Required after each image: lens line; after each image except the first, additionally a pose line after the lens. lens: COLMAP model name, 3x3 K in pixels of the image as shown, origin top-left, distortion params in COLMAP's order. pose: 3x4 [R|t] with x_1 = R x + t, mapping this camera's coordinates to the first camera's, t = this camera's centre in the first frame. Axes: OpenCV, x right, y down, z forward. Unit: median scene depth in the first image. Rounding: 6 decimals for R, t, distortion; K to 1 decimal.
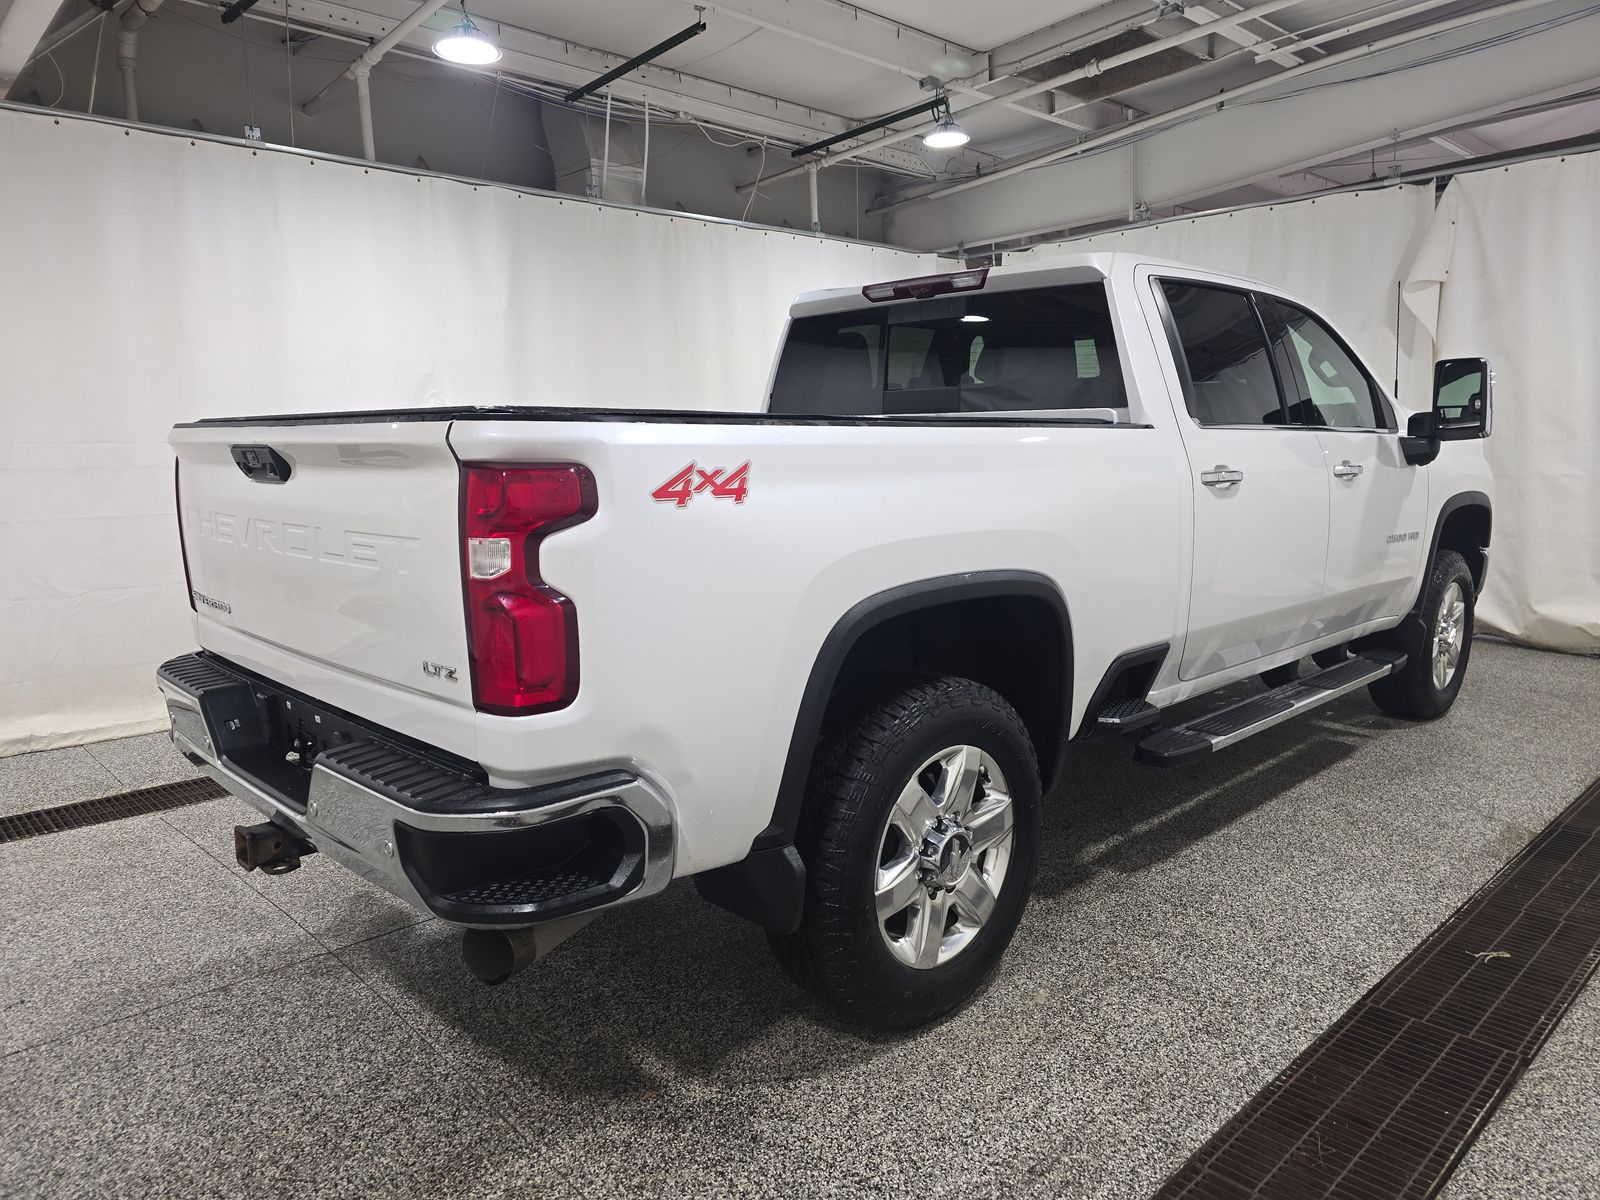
lens RADIAL K [[1076.8, 0, 800.0], [0, 1076.8, 600.0], [0, 0, 1]] dist [0.061972, -0.052492]
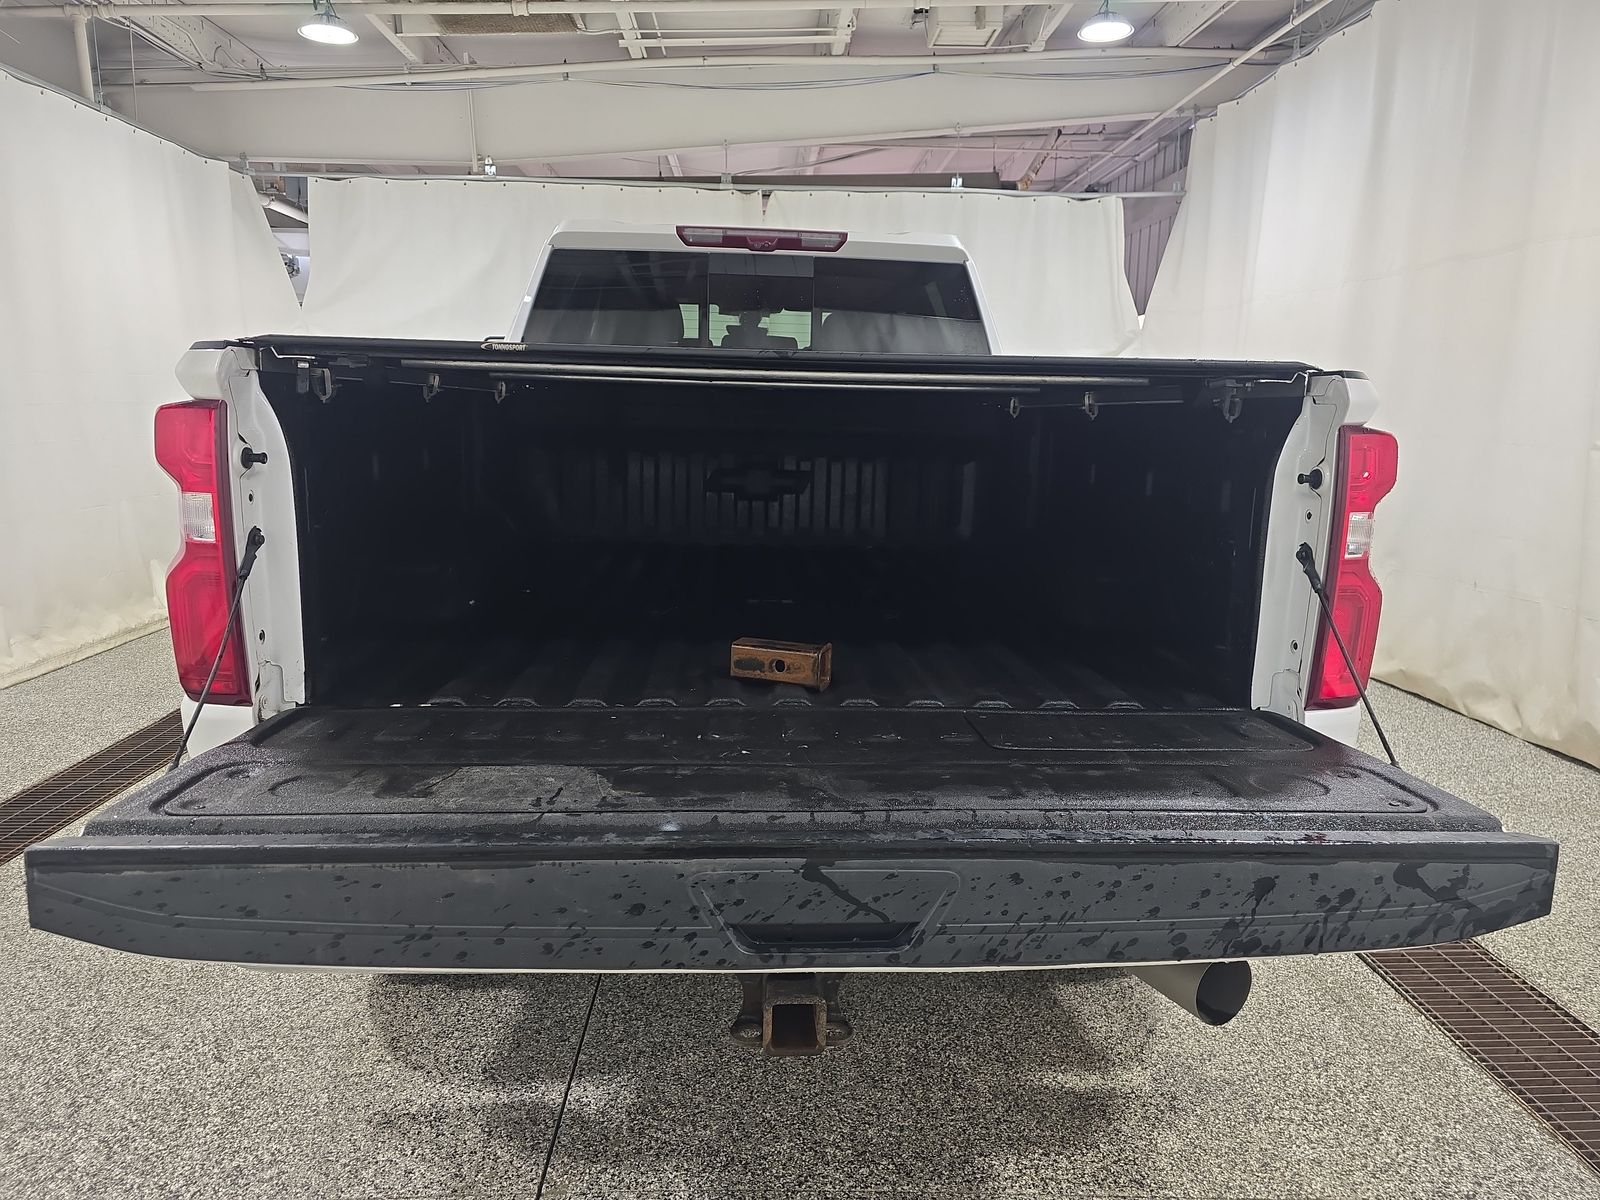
lens RADIAL K [[1083.0, 0, 801.4], [0, 1083.0, 597.2], [0, 0, 1]] dist [0.055804, -0.050709]
pose [[0.648906, -0.110110, 0.752859, -0.400075], [0.087720, 0.993702, 0.069726, -0.028171], [-0.755795, 0.020795, 0.654478, 0.236390]]
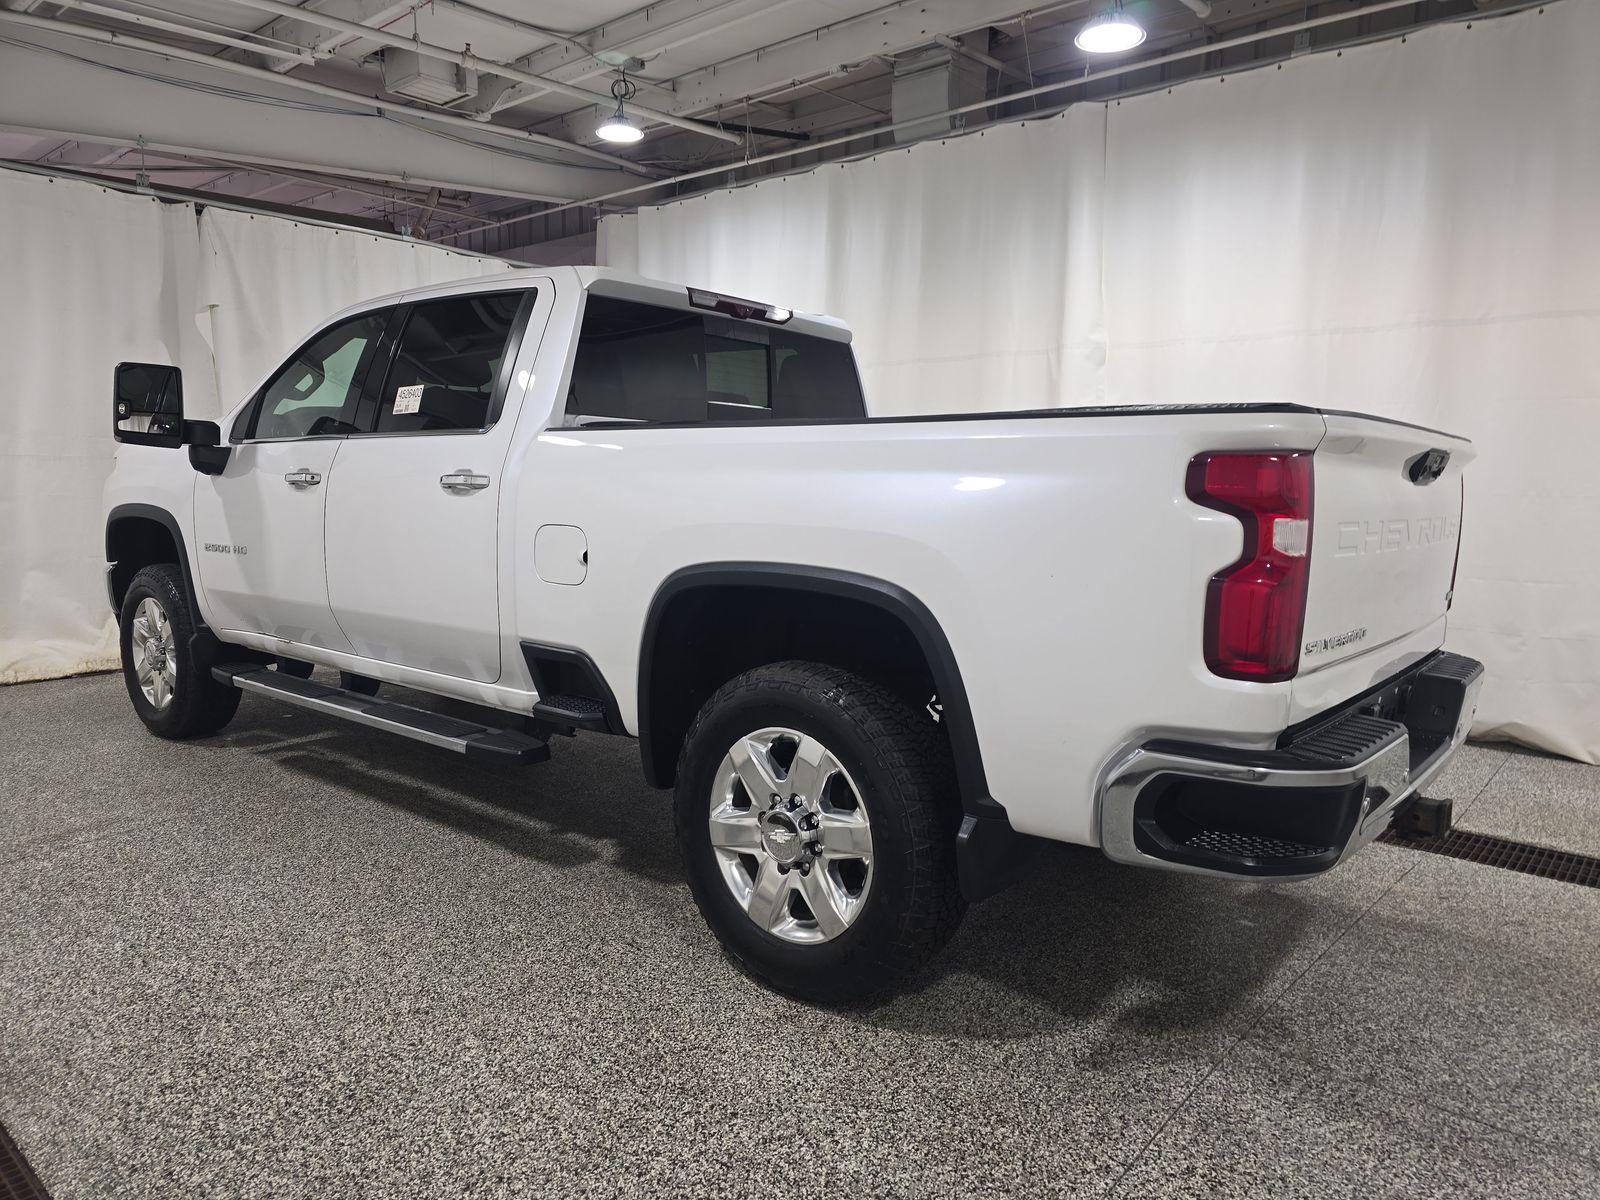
lens RADIAL K [[1076.8, 0, 800.0], [0, 1076.8, 600.0], [0, 0, 1]] dist [0.061972, -0.052492]
pose [[-0.108618, -0.104378, 0.988589, -0.620896], [0.130879, 0.984314, 0.118307, -0.083969], [-0.985430, 0.142235, -0.093253, 0.708101]]
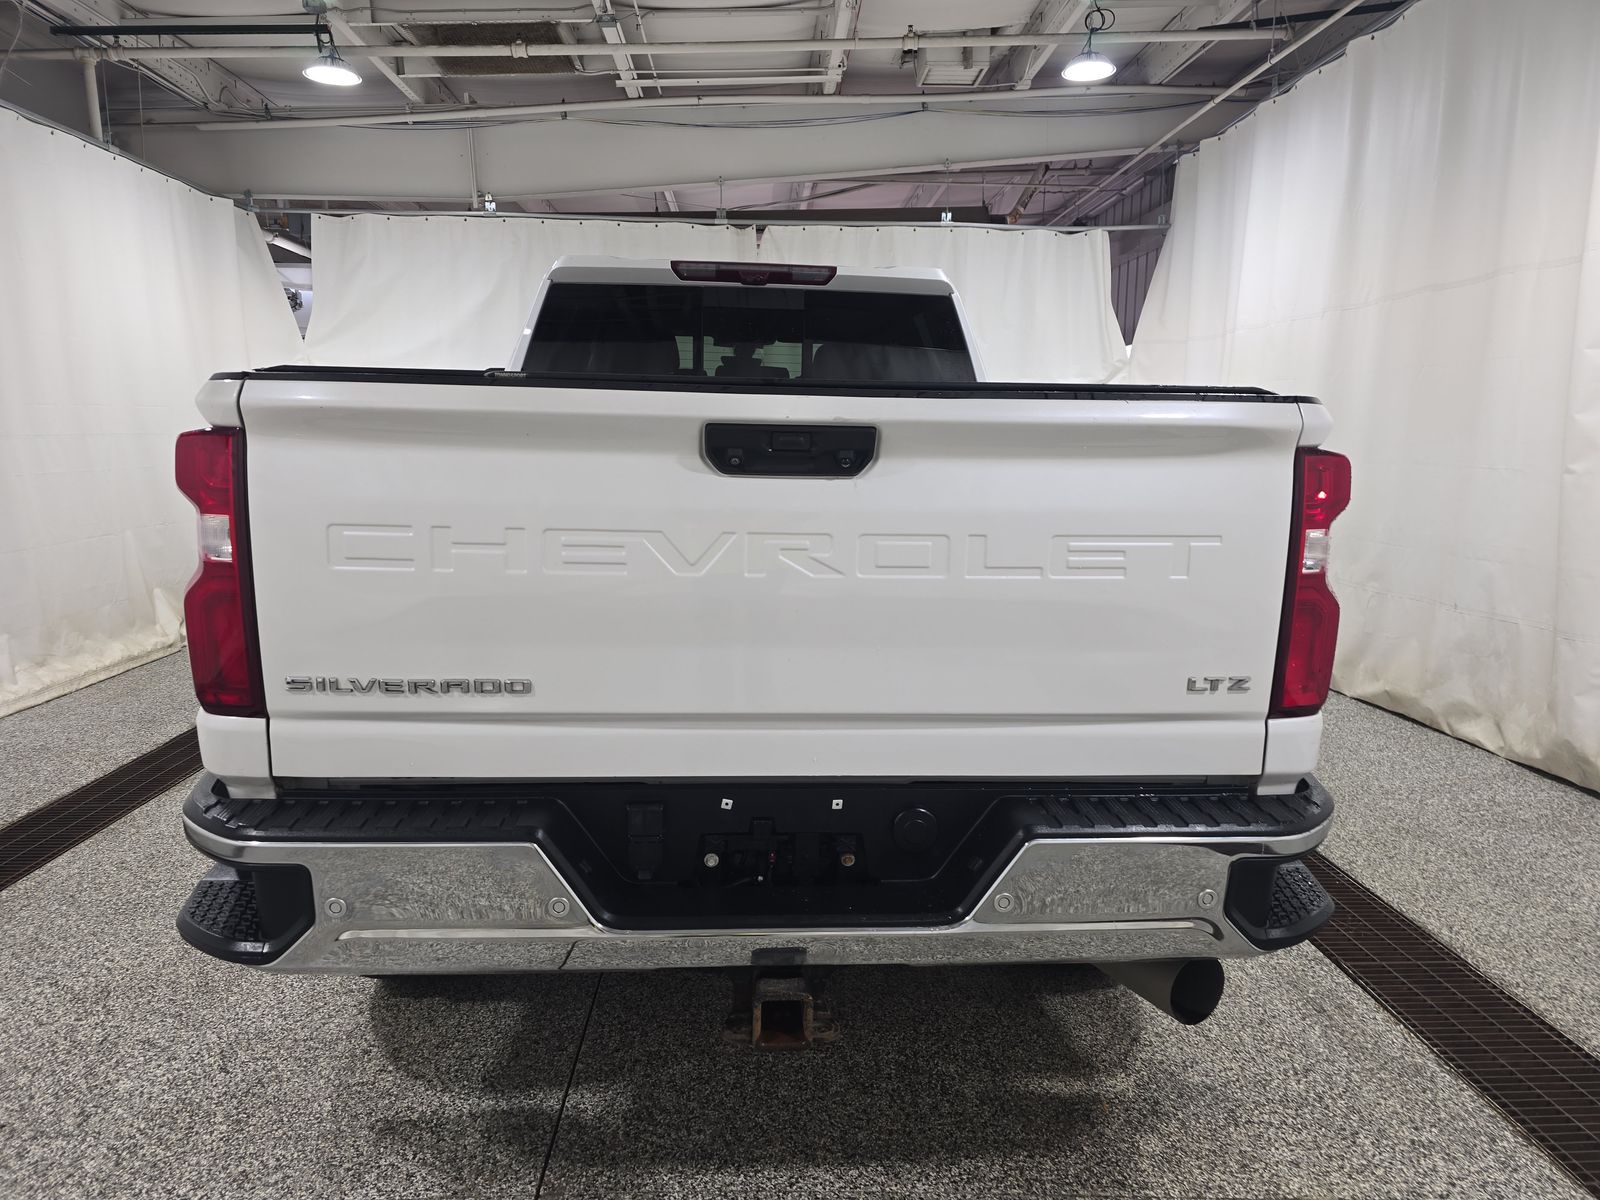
lens RADIAL K [[1076.8, 0, 800.0], [0, 1076.8, 600.0], [0, 0, 1]] dist [0.061972, -0.052492]
pose [[0.647167, -0.095407, 0.756355, -0.408164], [0.091958, 0.994663, 0.046784, -0.025489], [-0.756782, 0.039276, 0.652486, 0.226355]]
